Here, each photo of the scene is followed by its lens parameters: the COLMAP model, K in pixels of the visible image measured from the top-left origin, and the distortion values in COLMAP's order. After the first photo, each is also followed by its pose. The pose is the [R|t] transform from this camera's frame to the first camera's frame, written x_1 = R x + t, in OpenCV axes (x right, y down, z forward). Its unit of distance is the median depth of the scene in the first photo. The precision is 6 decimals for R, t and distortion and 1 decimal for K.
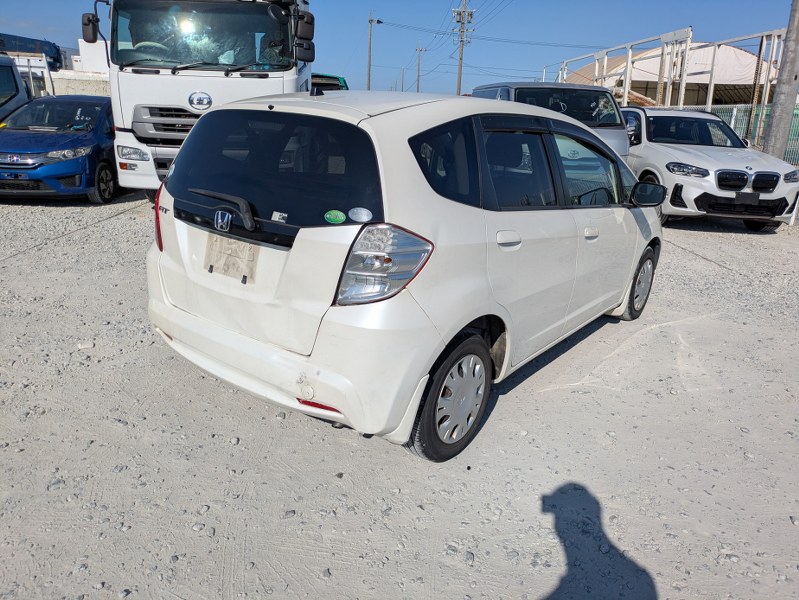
lens RADIAL K [[602.4, 0, 401.5], [0, 602.4, 294.7], [0, 0, 1]] dist [0.040124, -0.010501]
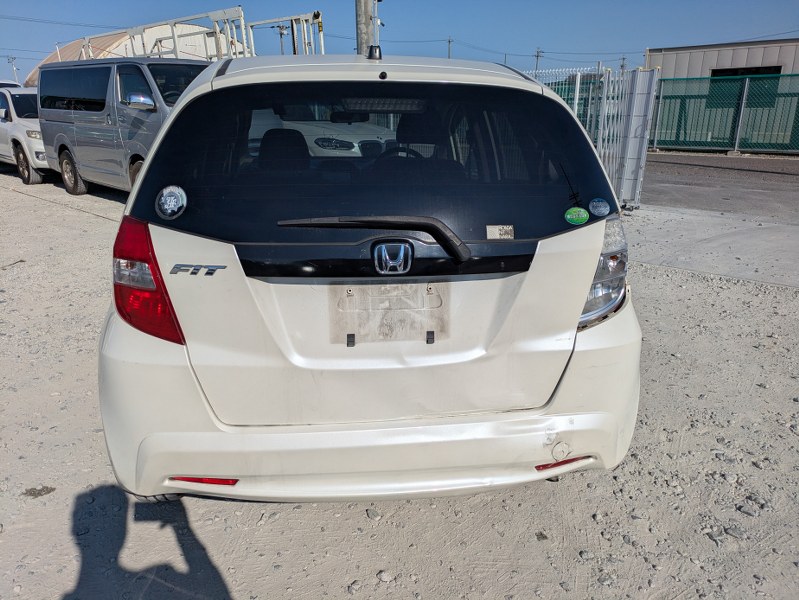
lens RADIAL K [[602.4, 0, 398.7], [0, 602.4, 306.2], [0, 0, 1]] dist [0.040124, -0.010501]
pose [[0.714678, -0.263652, 0.647860, -0.695940], [0.235855, 0.962829, 0.131652, -0.151718], [-0.658489, 0.058712, 0.750297, 0.512439]]
